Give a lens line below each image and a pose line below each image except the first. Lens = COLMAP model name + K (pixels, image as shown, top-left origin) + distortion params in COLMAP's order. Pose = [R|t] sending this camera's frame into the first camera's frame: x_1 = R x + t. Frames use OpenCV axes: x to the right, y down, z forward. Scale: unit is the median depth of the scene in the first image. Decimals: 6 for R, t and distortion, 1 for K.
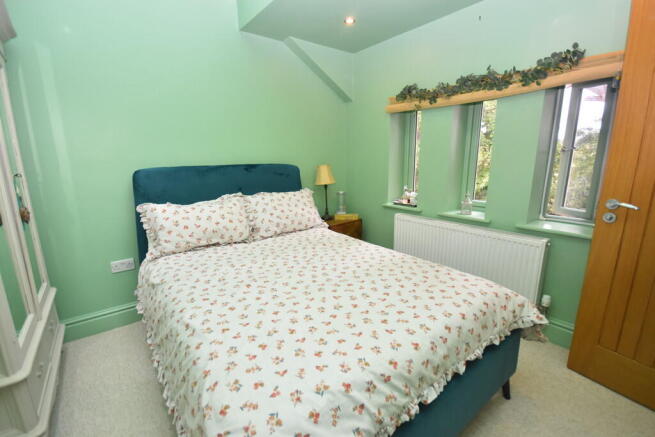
lens RADIAL K [[280.9, 0, 327.9], [0, 280.9, 210.5], [0, 0, 1]] dist [0.000112, -0.000054]
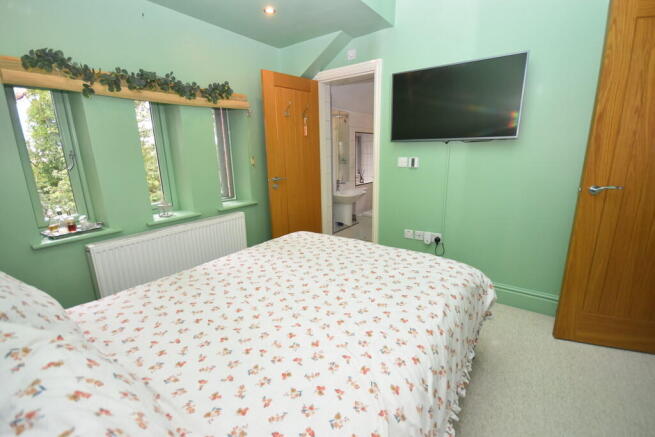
lens RADIAL K [[283.7, 0, 327.5], [0, 283.7, 218.5], [0, 0, 1]] dist [0.000093, -0.012345]
pose [[-0.252521, -0.194104, 0.947922, -0.688670], [0.214425, 0.944088, 0.250440, -0.124141], [-0.943533, 0.266499, -0.196781, 0.771127]]
